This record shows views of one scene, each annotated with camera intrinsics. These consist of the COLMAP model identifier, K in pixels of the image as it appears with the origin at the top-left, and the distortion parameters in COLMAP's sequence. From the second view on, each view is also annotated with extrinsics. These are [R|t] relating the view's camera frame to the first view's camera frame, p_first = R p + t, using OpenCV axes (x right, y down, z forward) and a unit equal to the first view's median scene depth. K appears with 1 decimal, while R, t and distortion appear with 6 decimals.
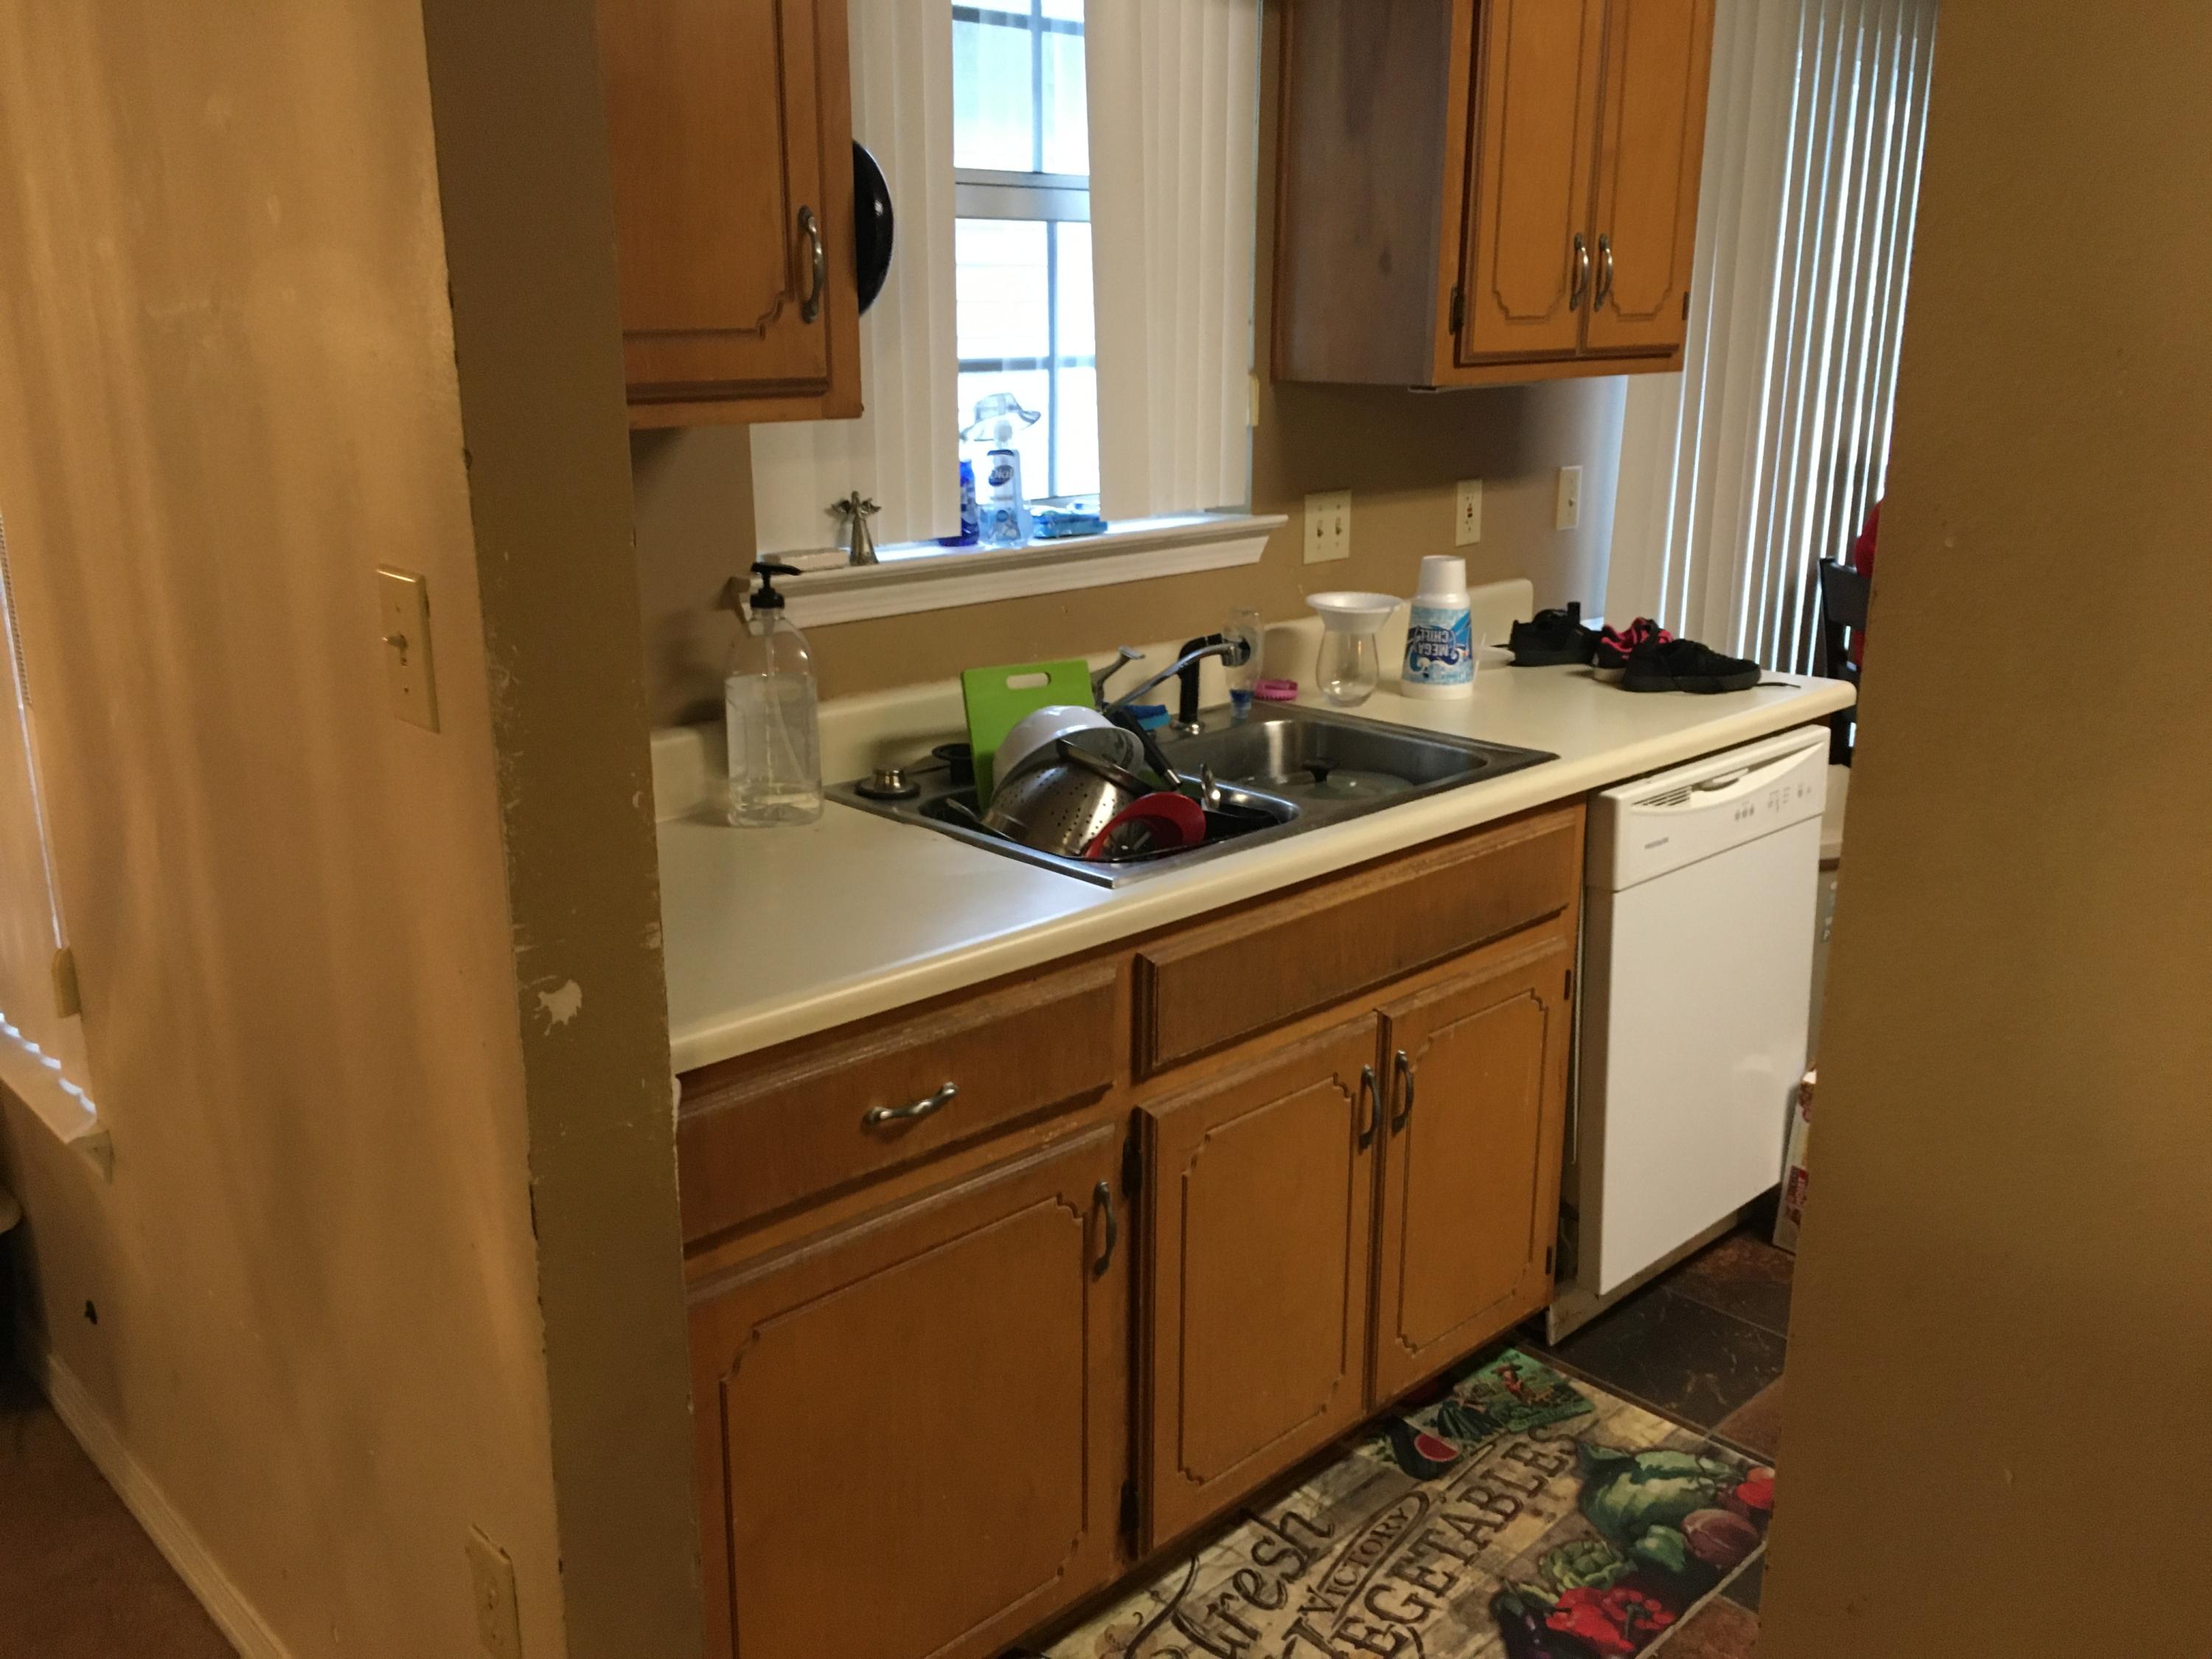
lens RADIAL K [[1871.6, 0, 1098.5], [0, 1871.6, 819.1], [0, 0, 1]] dist [0.073859, -0.097891]
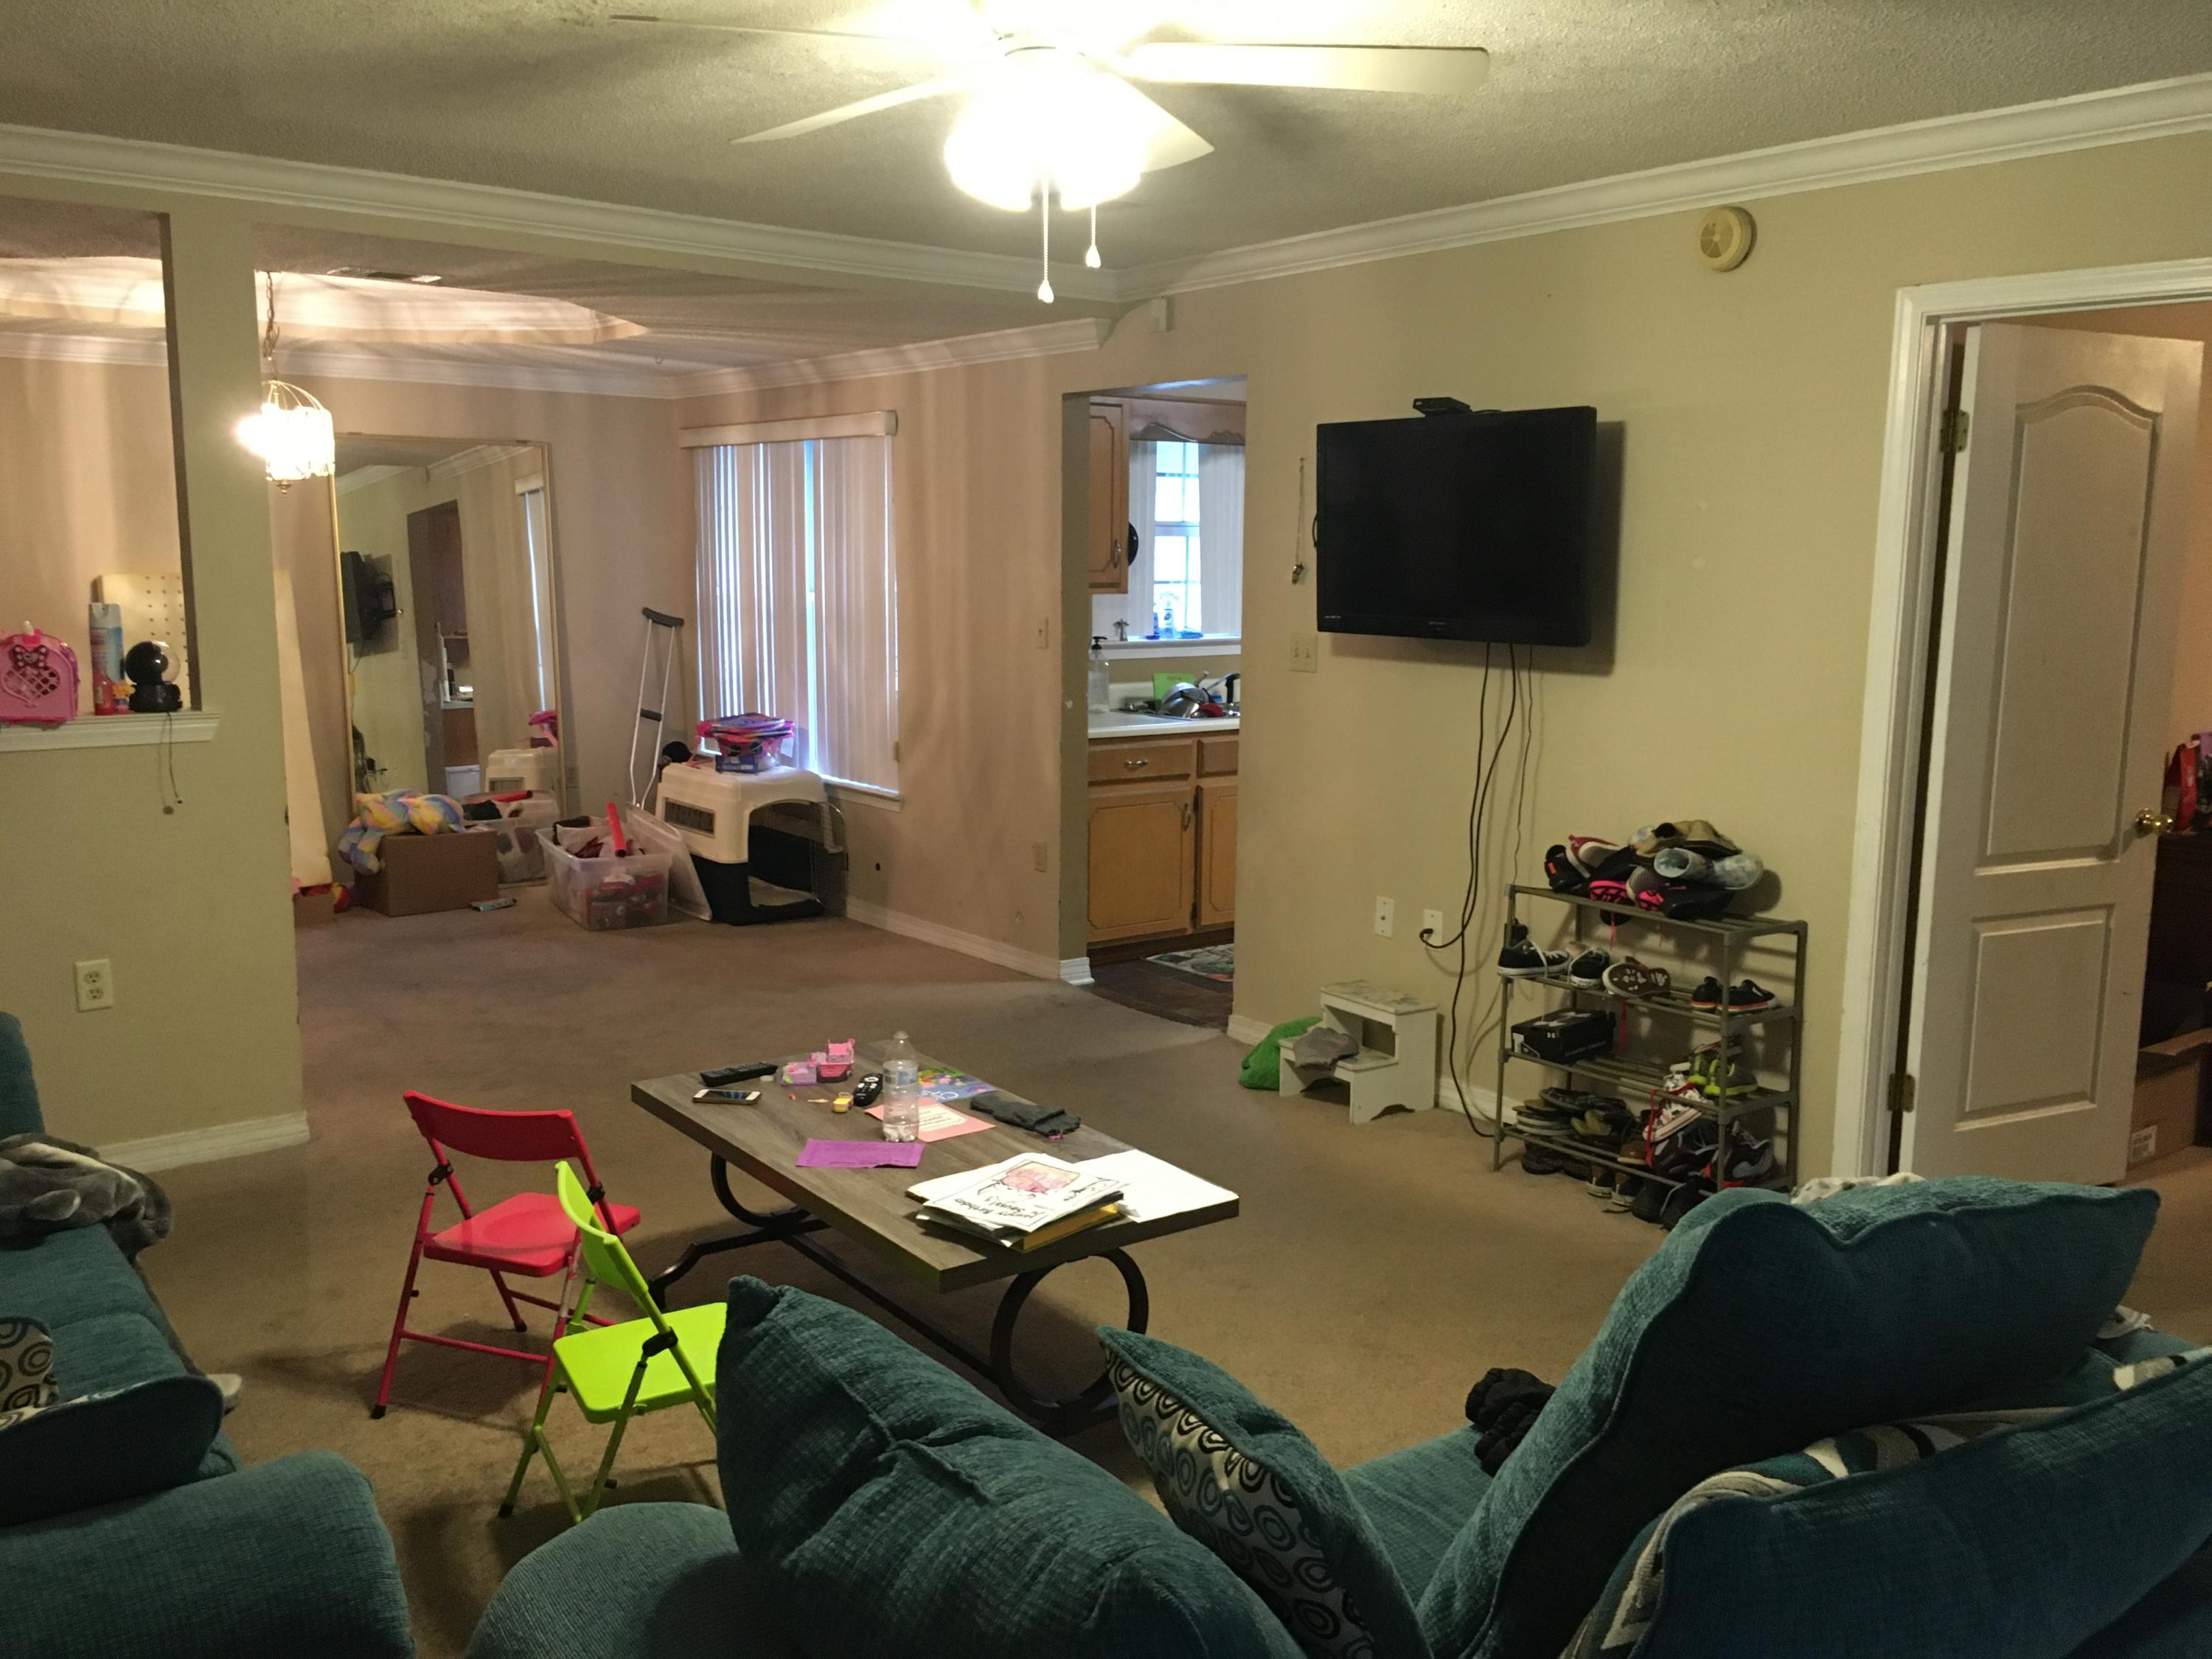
lens RADIAL K [[1871.6, 0, 1101.4], [0, 1871.6, 835.0], [0, 0, 1]] dist [0.073859, -0.097891]
pose [[0.994965, 0.023150, -0.097512, 0.158607], [-0.034625, 0.992446, -0.117691, 0.574109], [0.094051, 0.120475, 0.988251, -2.142792]]
